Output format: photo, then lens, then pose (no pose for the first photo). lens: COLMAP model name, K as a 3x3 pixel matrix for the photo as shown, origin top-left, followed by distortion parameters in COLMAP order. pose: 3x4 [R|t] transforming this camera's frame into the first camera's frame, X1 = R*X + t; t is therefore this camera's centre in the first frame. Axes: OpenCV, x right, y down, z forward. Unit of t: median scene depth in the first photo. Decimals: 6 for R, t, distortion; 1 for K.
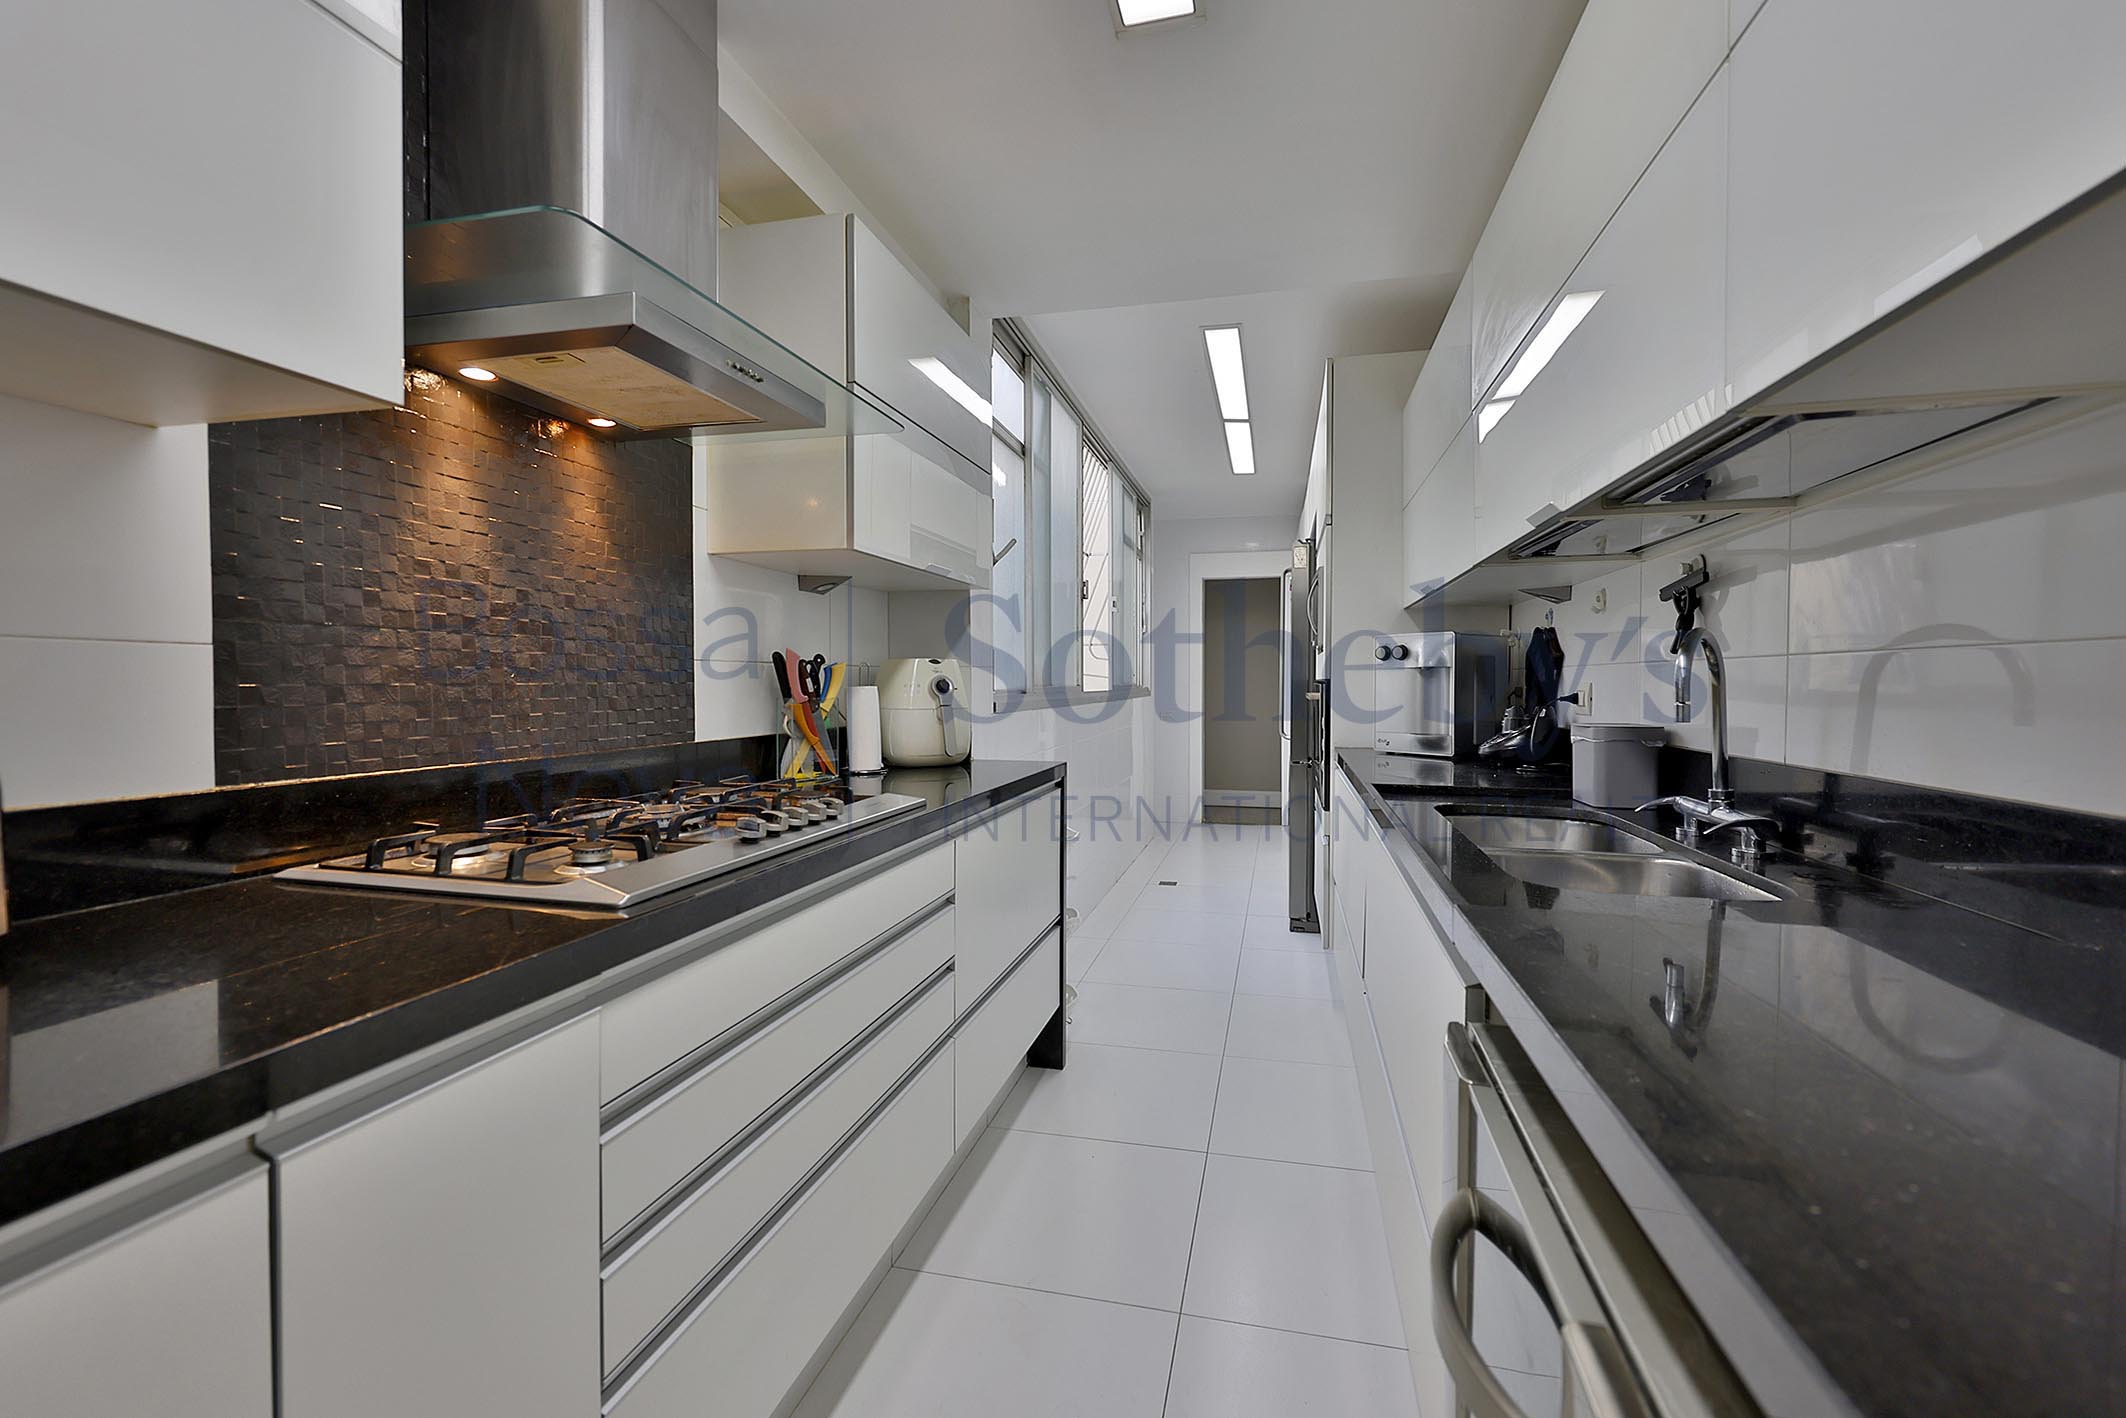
lens RADIAL K [[897.6, 0, 1063.5], [0, 897.6, 697.6], [0, 0, 1]] dist [0.001594, 0.000085]
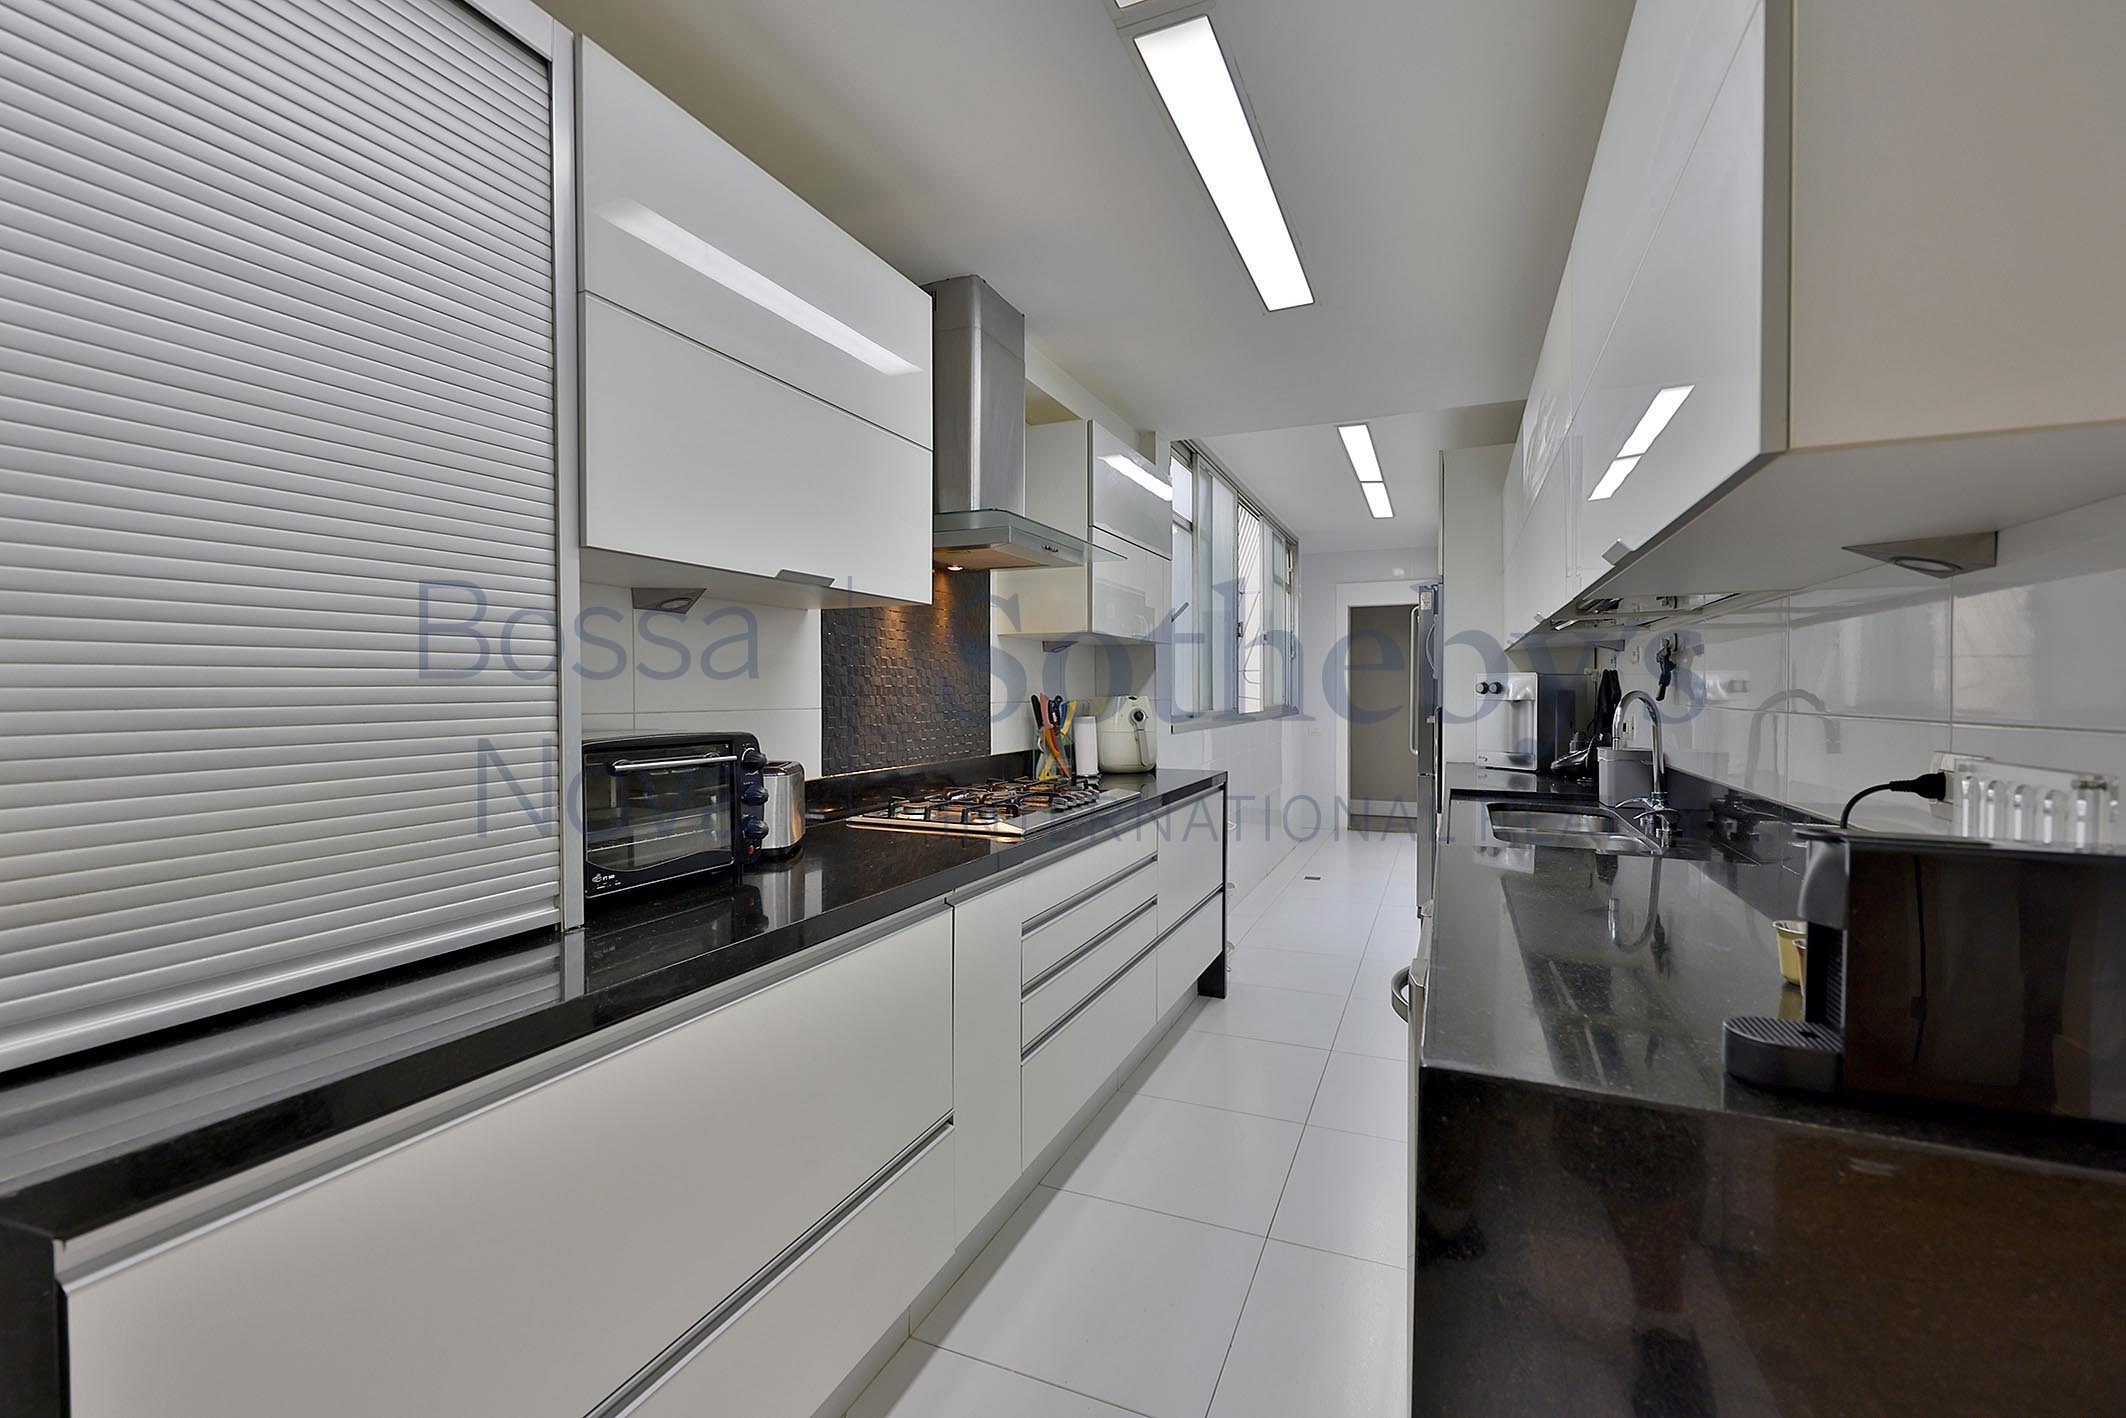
lens RADIAL K [[897.6, 0, 1051.5], [0, 897.6, 712.2], [0, 0, 1]] dist [0.001594, 0.000085]
pose [[0.984051, 0.000570, -0.177888, -0.017330], [0.000397, 0.999985, 0.005401, -0.024458], [0.177889, -0.005386, 0.984036, -0.382831]]
